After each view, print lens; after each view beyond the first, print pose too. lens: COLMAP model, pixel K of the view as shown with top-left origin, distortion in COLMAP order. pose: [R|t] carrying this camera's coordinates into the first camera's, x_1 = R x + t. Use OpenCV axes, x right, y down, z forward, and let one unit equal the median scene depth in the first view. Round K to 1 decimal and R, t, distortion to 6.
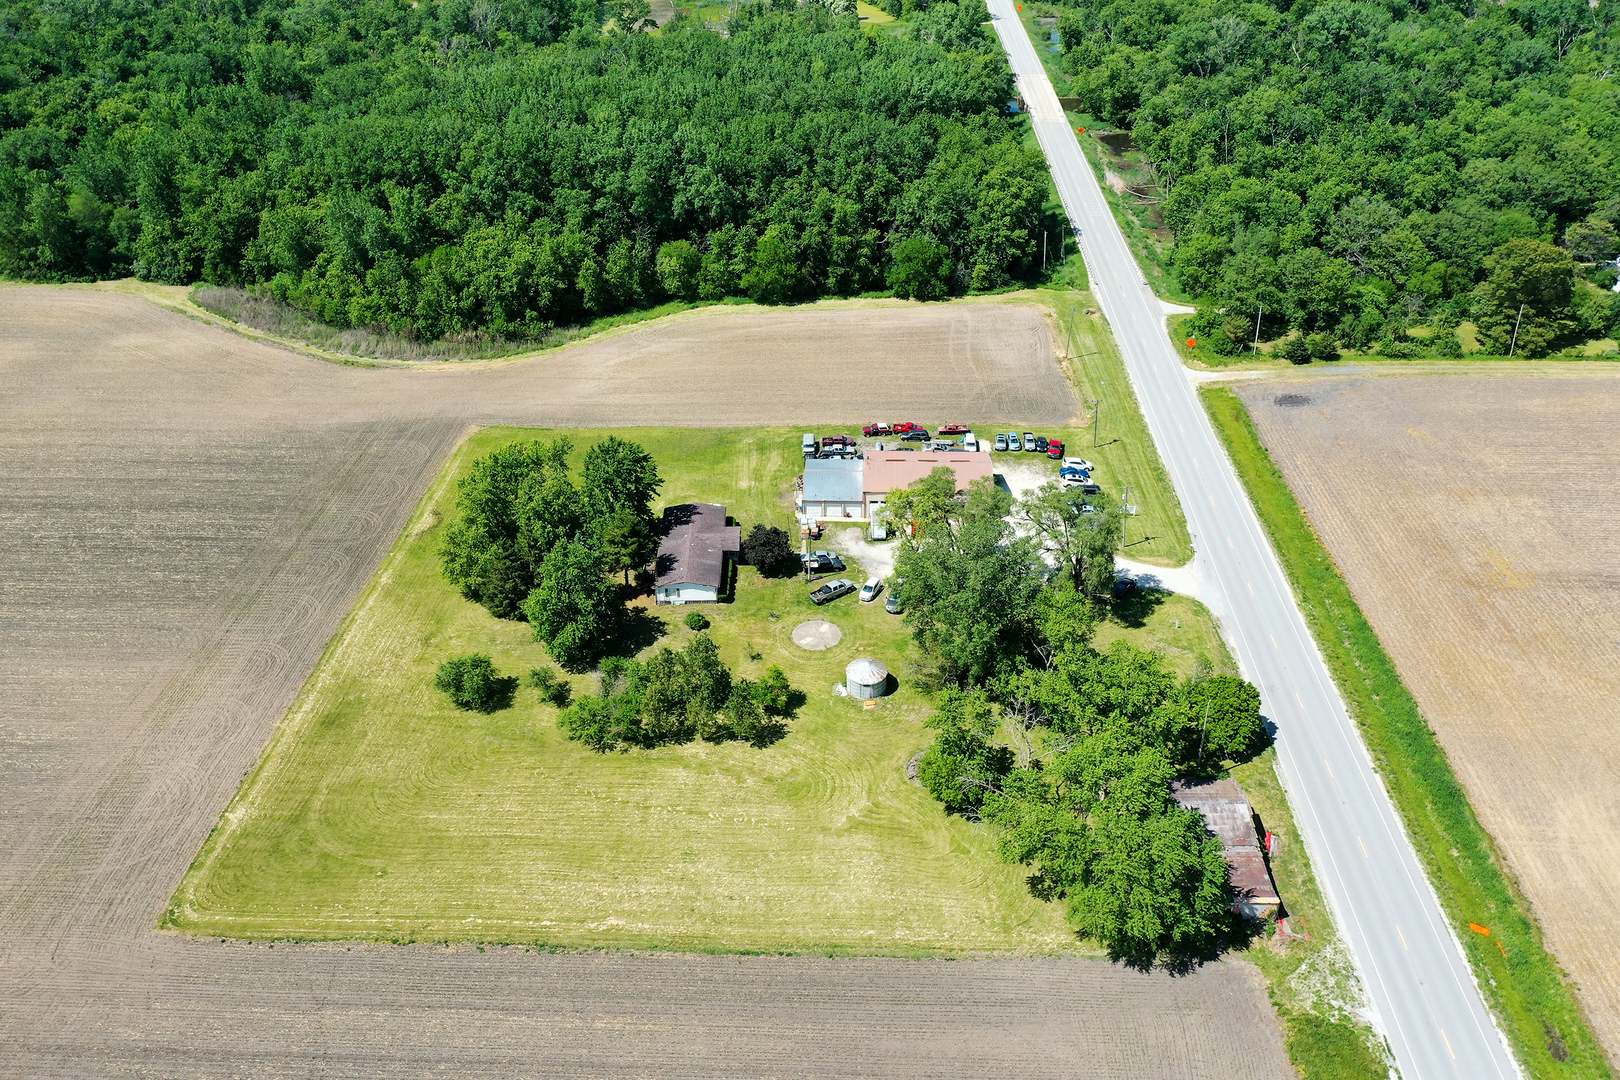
lens RADIAL K [[1264.9, 0, 812.0], [0, 1264.9, 543.2], [0, 0, 1]] dist [-0.000436, 0.006290]
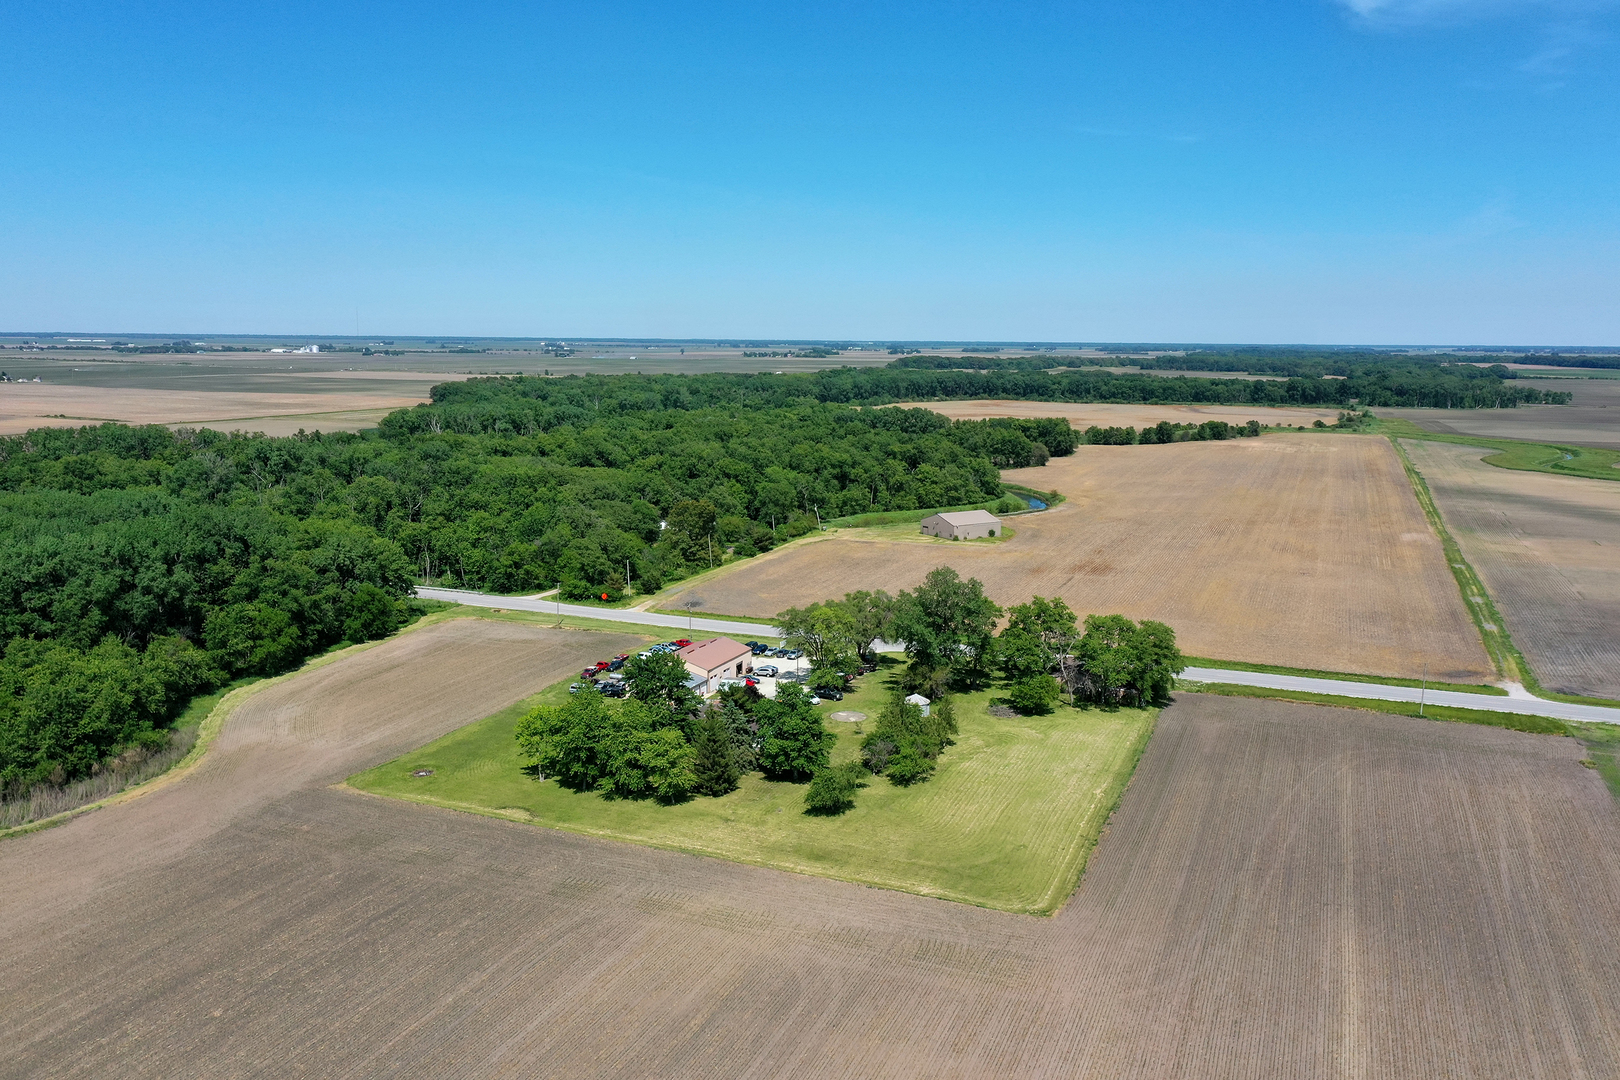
lens RADIAL K [[1277.5, 0, 807.8], [0, 1277.5, 526.3], [0, 0, 1]] dist [-0.007739, 0.006957]
pose [[0.345908, -0.122447, 0.930244, -0.866117], [0.493591, 0.866919, -0.069428, -0.021701], [-0.797945, 0.483176, 0.360313, 0.297906]]
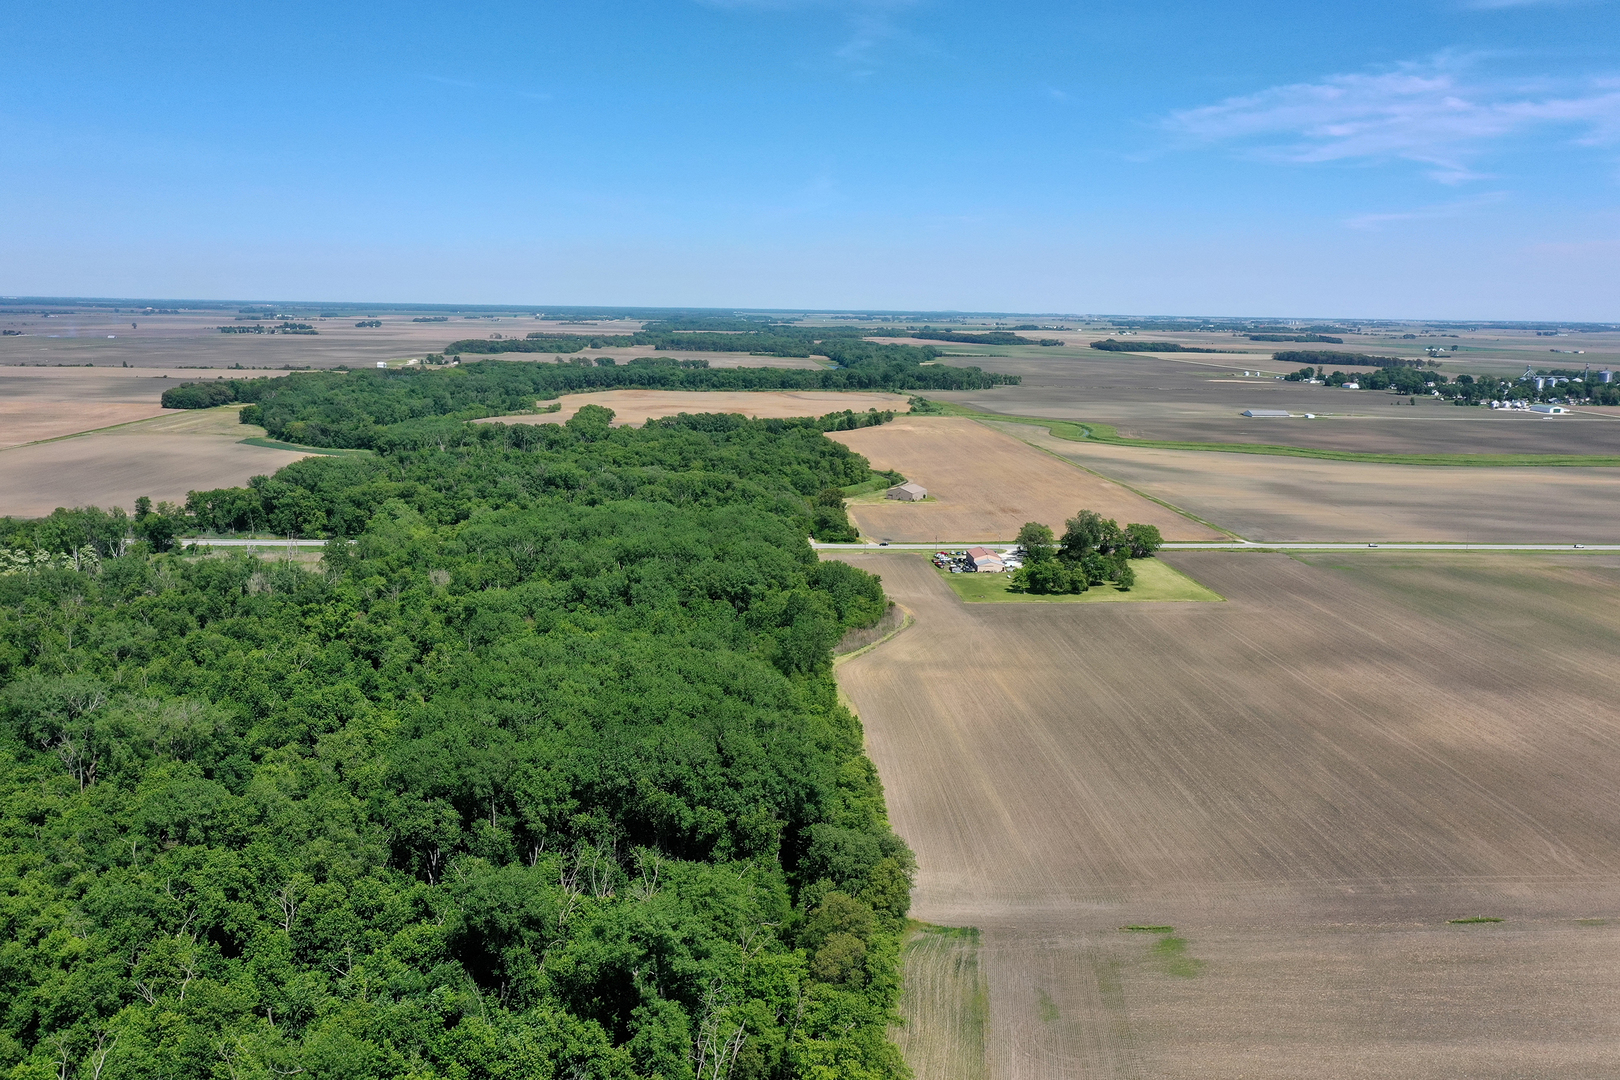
lens RADIAL K [[1277.5, 0, 807.8], [0, 1277.5, 526.3], [0, 0, 1]] dist [-0.007739, 0.006957]
pose [[-0.117936, -0.160970, 0.979888, -2.346212], [0.521924, 0.829437, 0.199072, -0.776276], [-0.844799, 0.534905, -0.013807, 1.101313]]
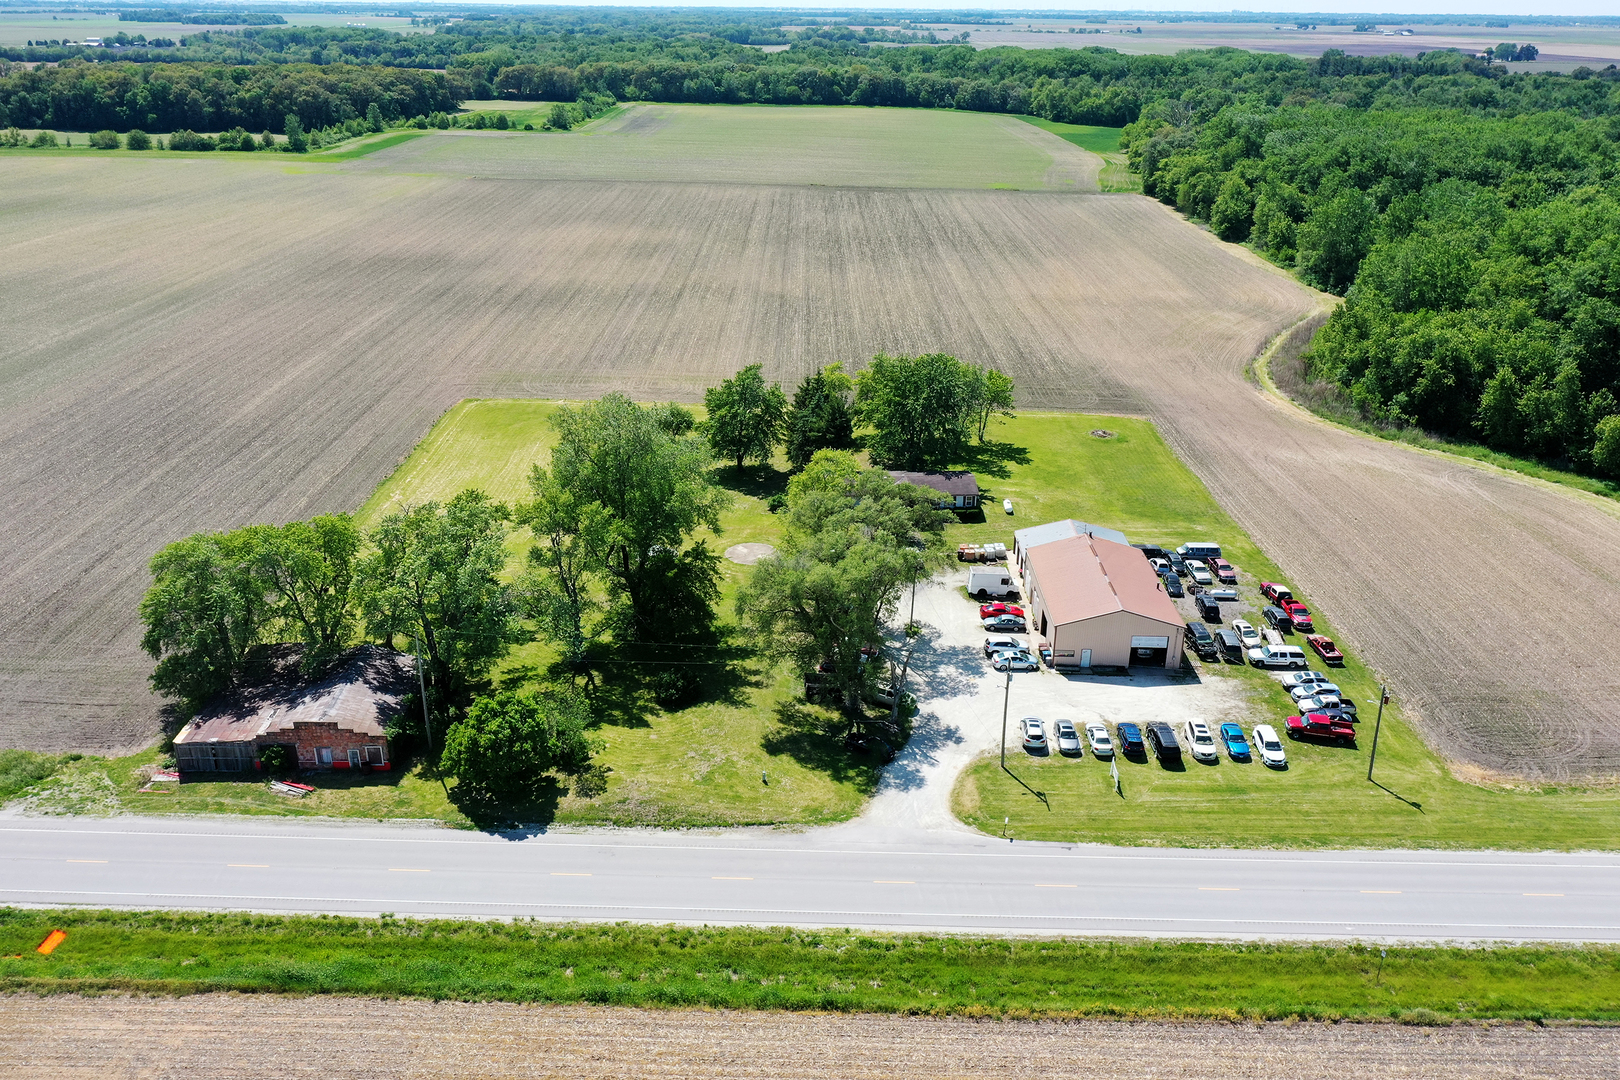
lens RADIAL K [[1277.5, 0, 807.8], [0, 1277.5, 526.3], [0, 0, 1]] dist [-0.007739, 0.006957]
pose [[0.035527, 0.385079, -0.922199, 0.568422], [-0.545755, 0.780509, 0.304889, -0.164619], [0.837191, 0.492463, 0.237888, 0.549565]]
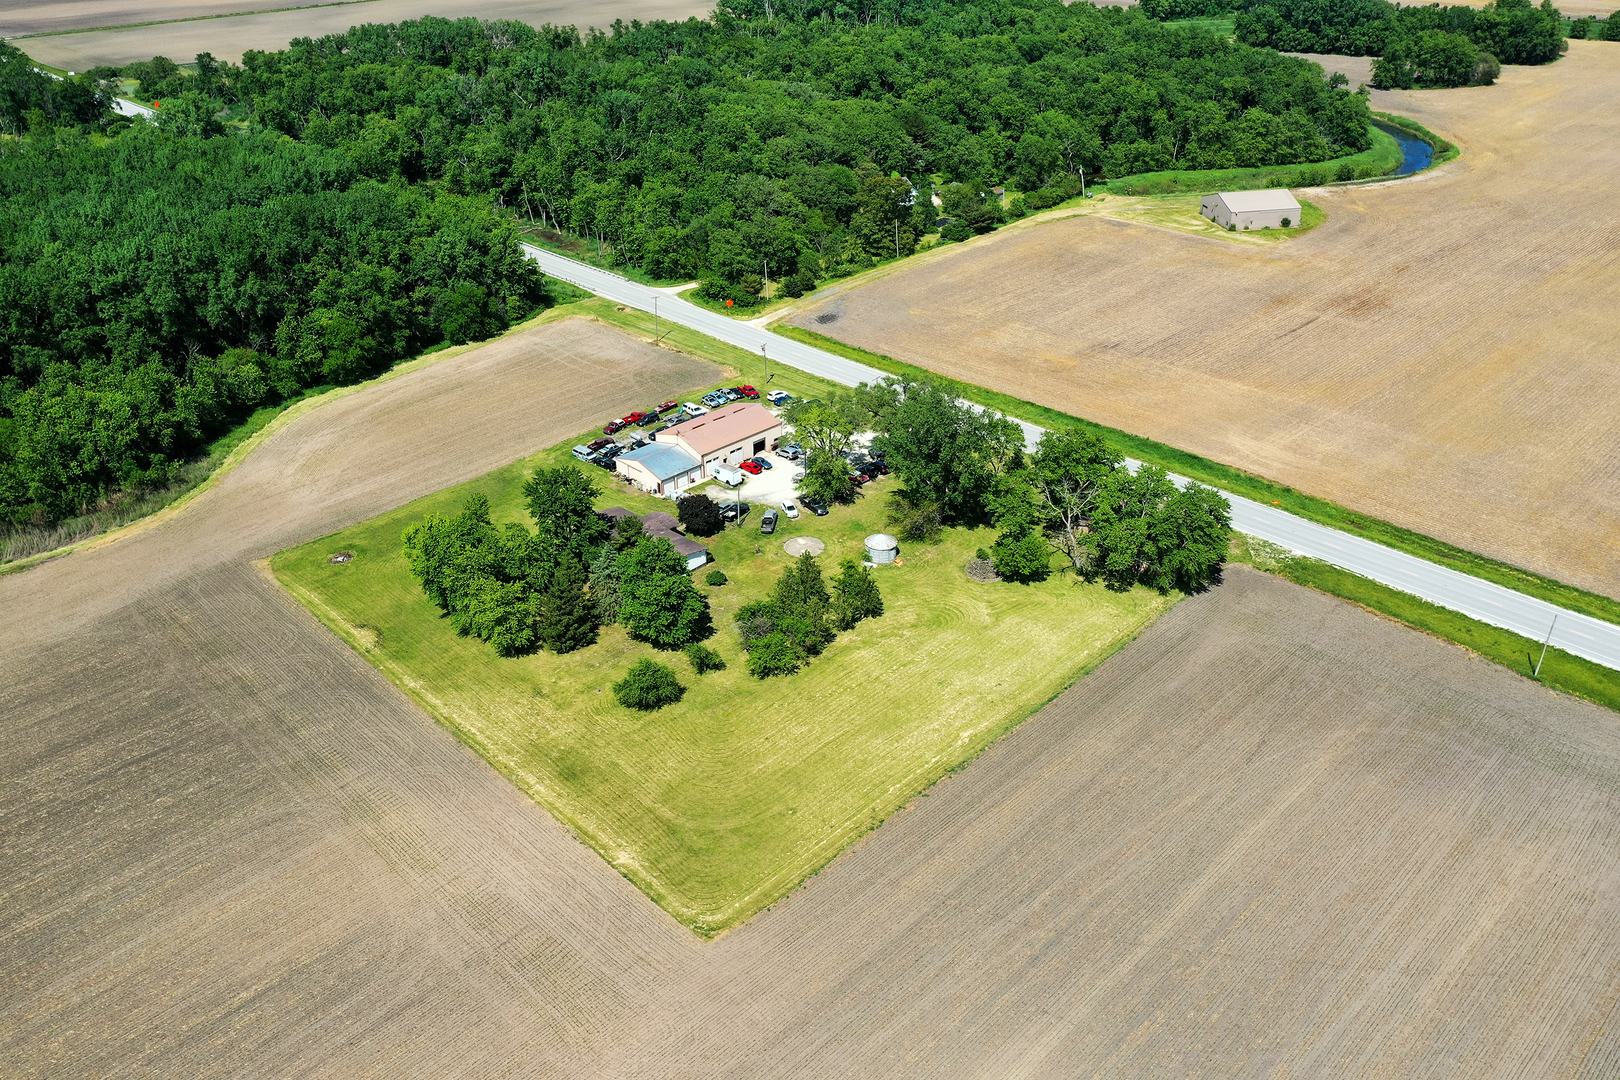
lens RADIAL K [[1277.5, 0, 807.8], [0, 1277.5, 526.3], [0, 0, 1]] dist [-0.007739, 0.006957]
pose [[0.674014, -0.351270, 0.649858, -0.532380], [0.397380, 0.913993, 0.081894, -0.029898], [-0.622732, 0.203043, 0.755631, 0.049689]]
